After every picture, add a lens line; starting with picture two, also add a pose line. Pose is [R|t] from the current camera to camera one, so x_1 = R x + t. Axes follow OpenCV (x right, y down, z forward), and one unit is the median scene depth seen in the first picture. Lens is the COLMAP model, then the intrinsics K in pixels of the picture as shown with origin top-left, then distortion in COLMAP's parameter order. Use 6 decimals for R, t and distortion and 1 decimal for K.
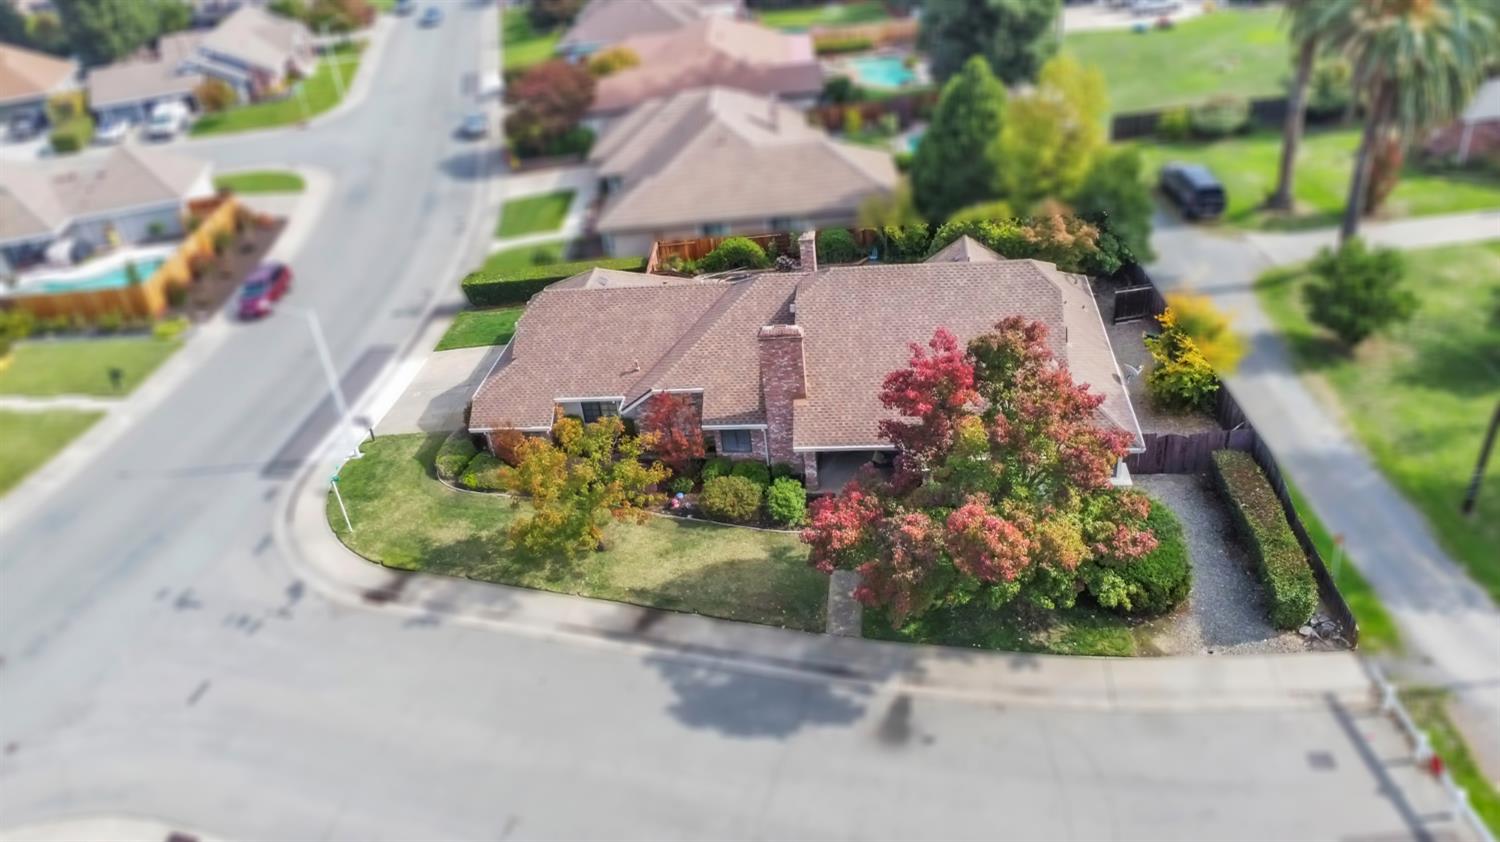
lens RADIAL K [[1089.2, 0, 750.0], [0, 1089.2, 421.0], [0, 0, 1]] dist [-0.035718, -0.001493]
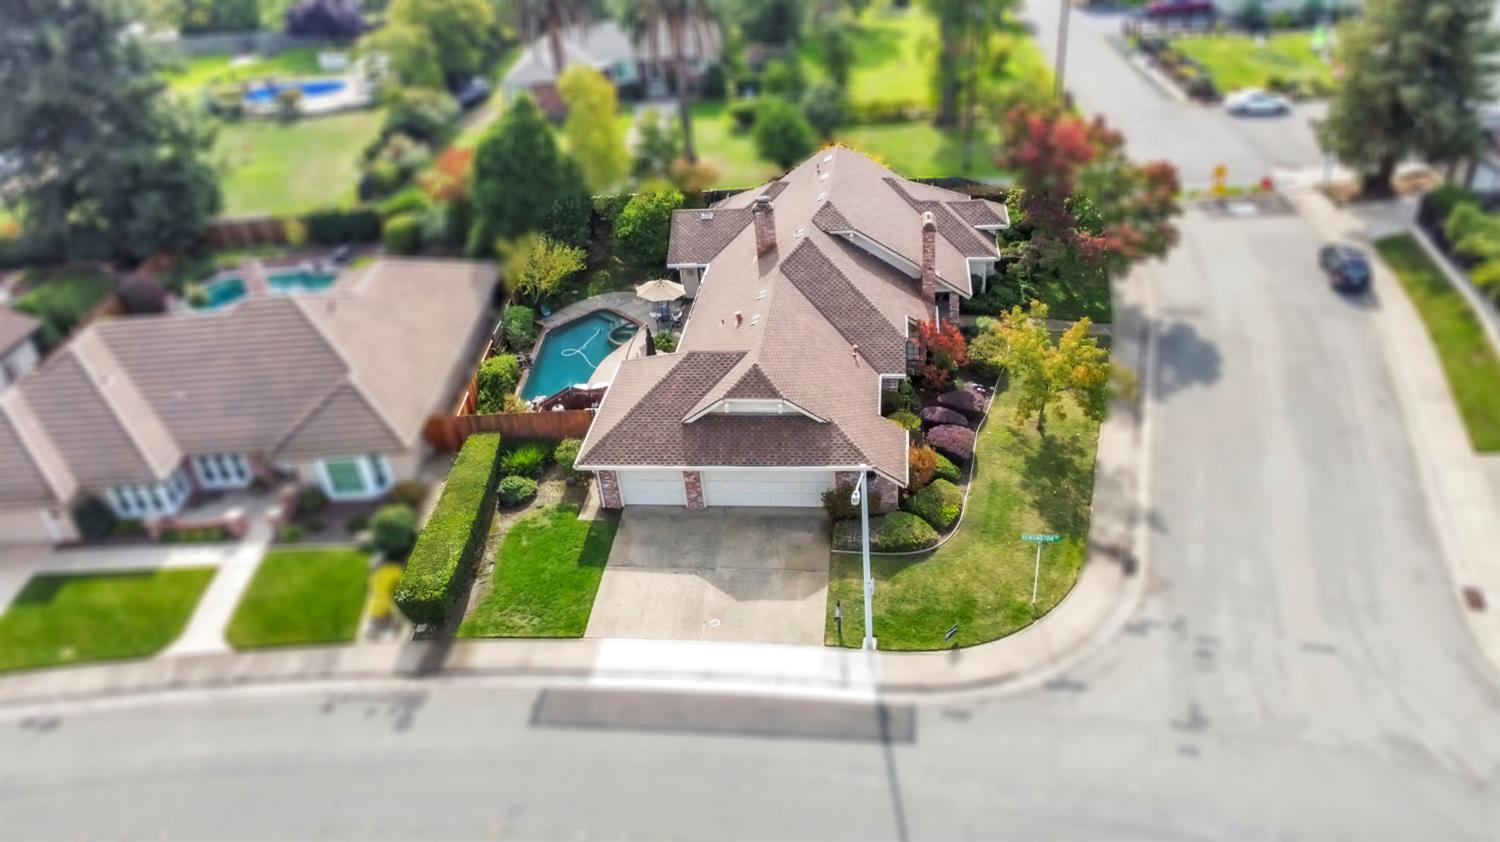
lens RADIAL K [[1090.9, 0, 750.0], [0, 1090.9, 421.0], [0, 0, 1]] dist [-0.029756, -0.000389]
pose [[0.017291, -0.443902, 0.895908, -1.082063], [0.604311, 0.718499, 0.344337, -0.428679], [-0.796561, 0.535453, 0.280678, 0.880165]]
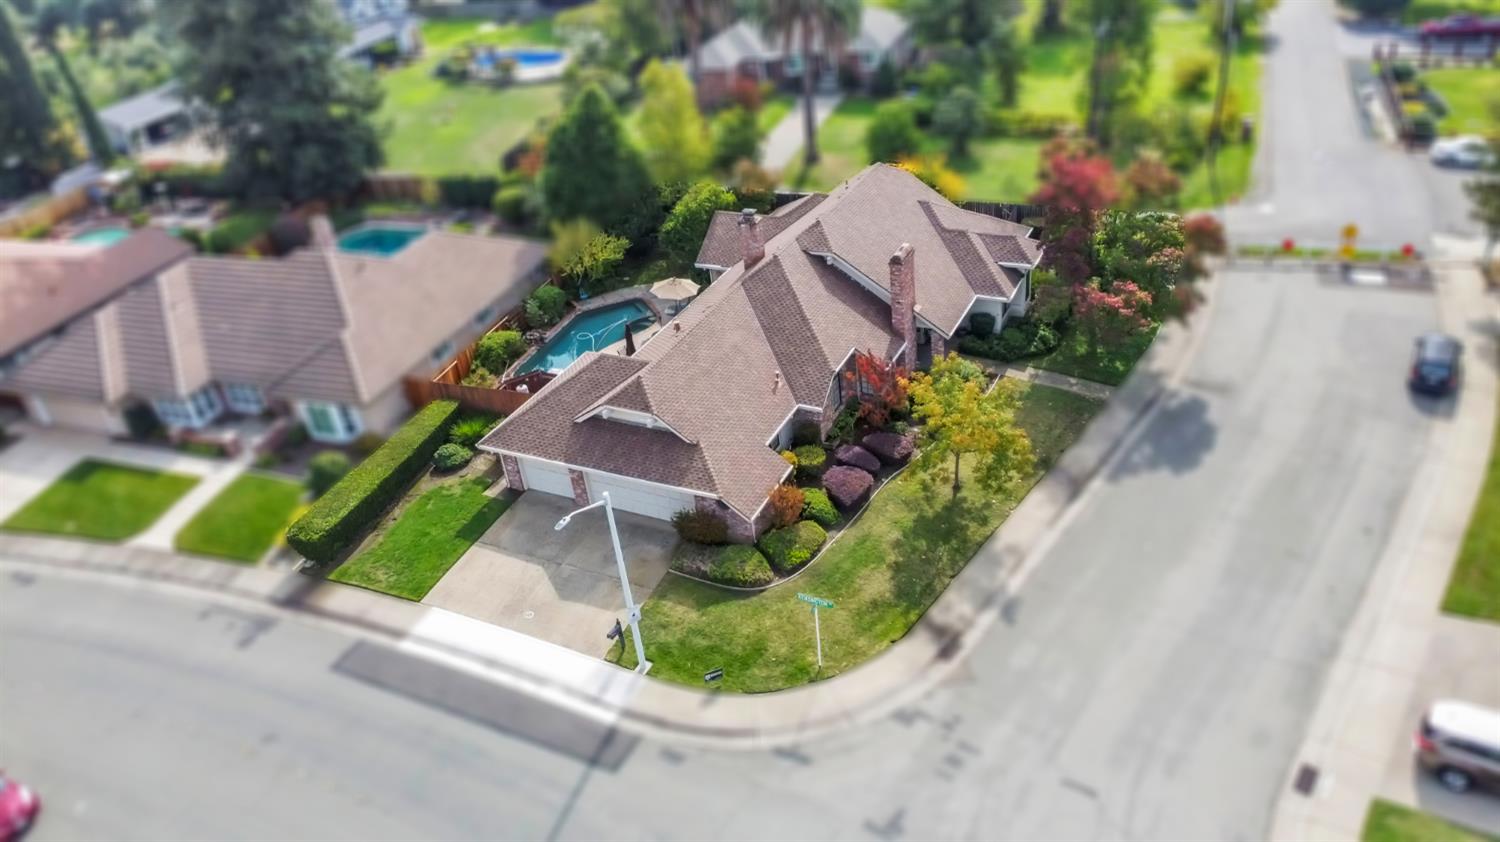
lens RADIAL K [[1090.9, 0, 750.0], [0, 1090.9, 421.0], [0, 0, 1]] dist [-0.029756, -0.000389]
pose [[0.348515, -0.434248, 0.830642, -0.998408], [0.560275, 0.806969, 0.186796, -0.229455], [-0.751418, 0.400287, 0.524539, 0.551785]]
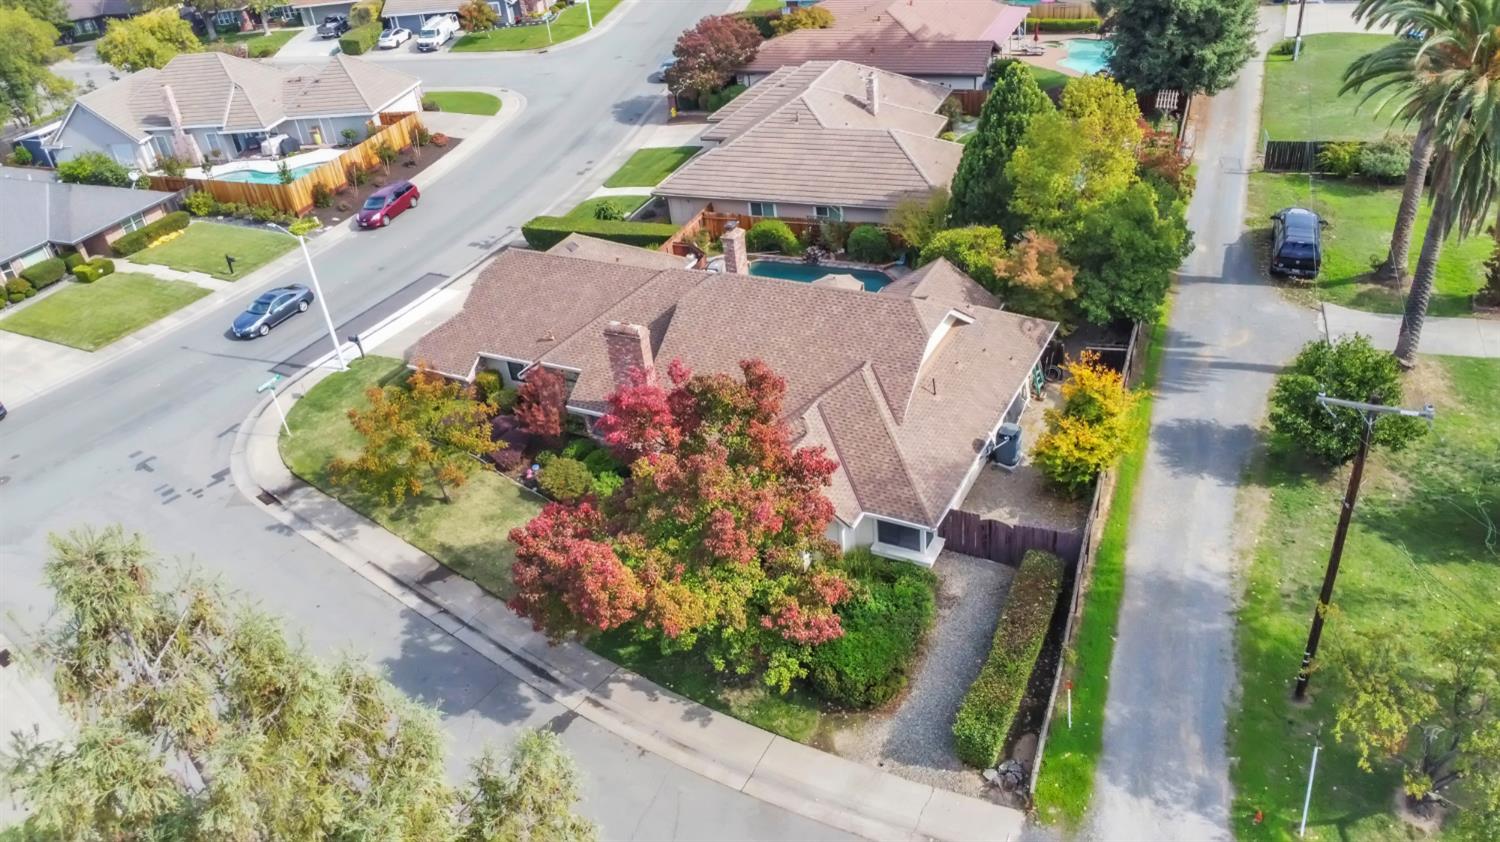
lens RADIAL K [[1090.9, 0, 750.0], [0, 1090.9, 421.0], [0, 0, 1]] dist [-0.029756, -0.000389]
pose [[0.928834, 0.201924, -0.310634, 0.434906], [-0.184830, 0.979187, 0.083845, -0.098636], [0.321099, -0.020463, 0.946825, 0.084137]]
